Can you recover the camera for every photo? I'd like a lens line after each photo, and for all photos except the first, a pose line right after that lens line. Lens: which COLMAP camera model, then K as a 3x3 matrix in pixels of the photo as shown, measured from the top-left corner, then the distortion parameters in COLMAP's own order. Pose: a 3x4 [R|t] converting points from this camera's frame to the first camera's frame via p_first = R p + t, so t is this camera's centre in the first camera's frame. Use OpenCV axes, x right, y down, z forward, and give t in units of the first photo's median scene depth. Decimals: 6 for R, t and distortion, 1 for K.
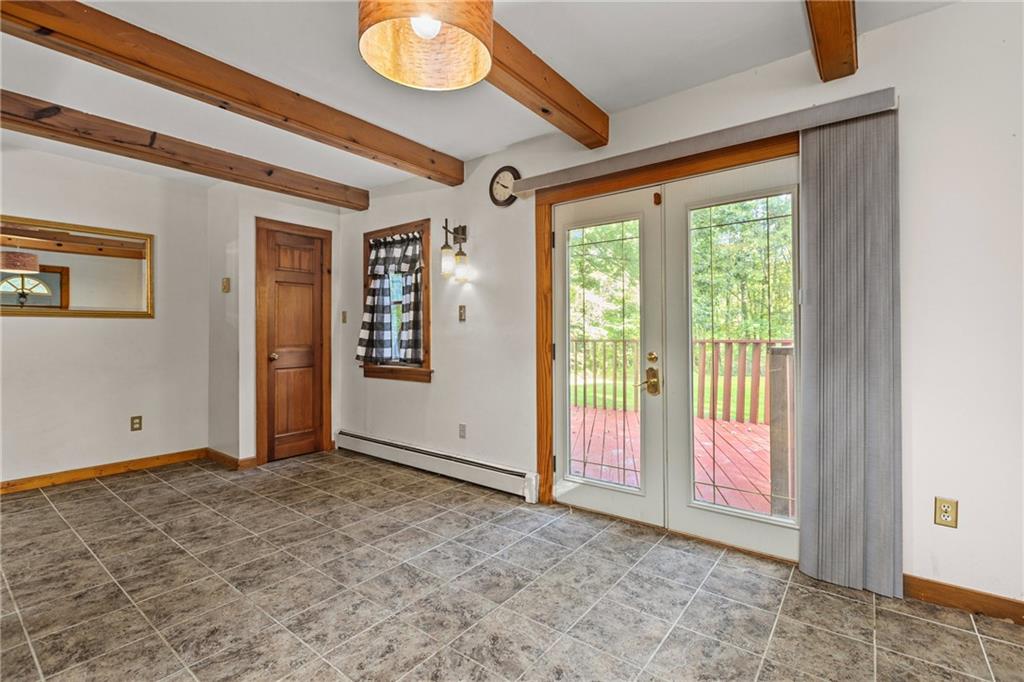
lens RADIAL K [[465.4, 0, 515.8], [0, 465.4, 334.3], [0, 0, 1]] dist [0.000462, -0.000059]
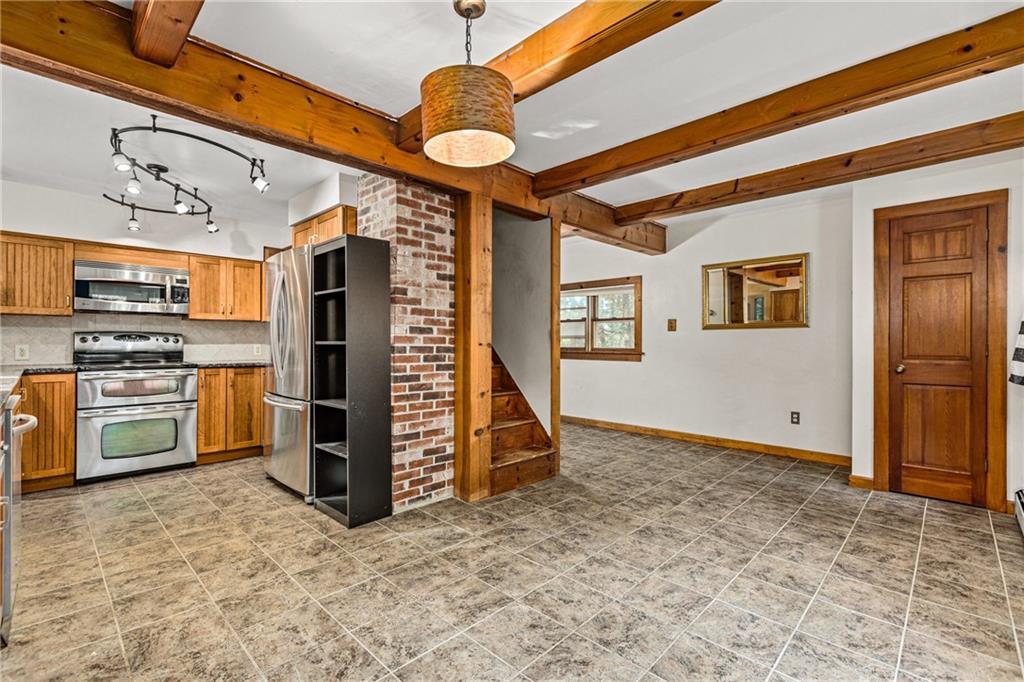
lens RADIAL K [[455.6, 0, 513.9], [0, 455.6, 340.9], [0, 0, 1]] dist [0.000372, -0.000553]
pose [[-0.112799, -0.000042, -0.993618, 0.525164], [-0.002314, 0.999997, 0.000221, -0.000078], [0.993615, 0.002324, -0.112798, 0.566297]]
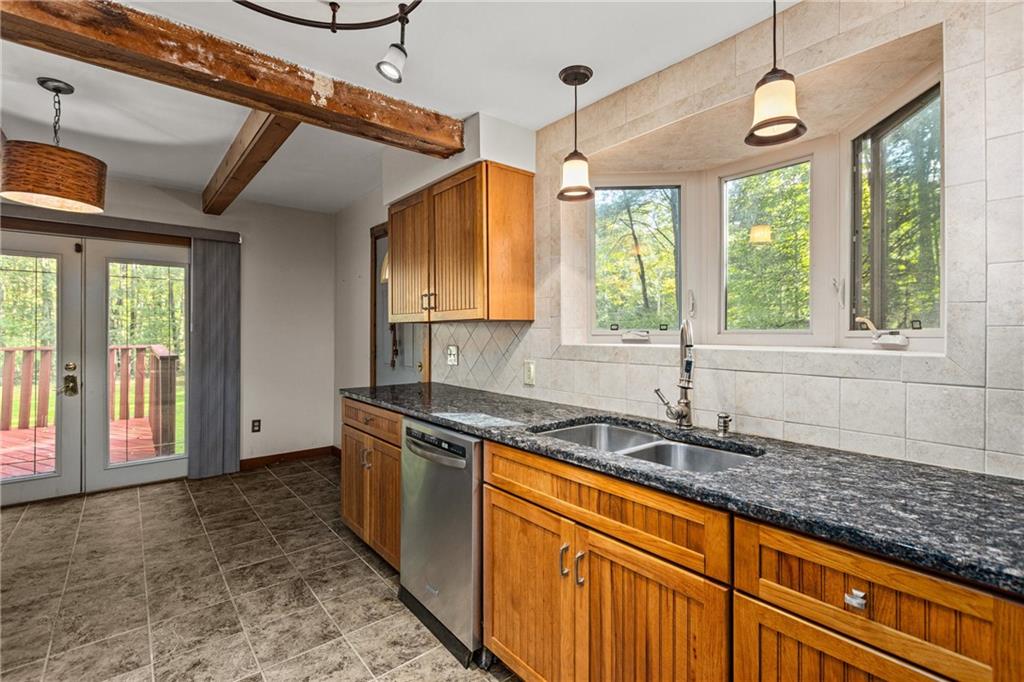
lens RADIAL K [[468.7, 0, 516.9], [0, 468.7, 329.9], [0, 0, 1]] dist [0.003321, 0.000179]
pose [[0.217502, 0.009521, 0.976013, -0.675342], [-0.005506, 0.999948, -0.008527, -0.047008], [-0.976044, -0.003520, 0.217544, -0.480190]]
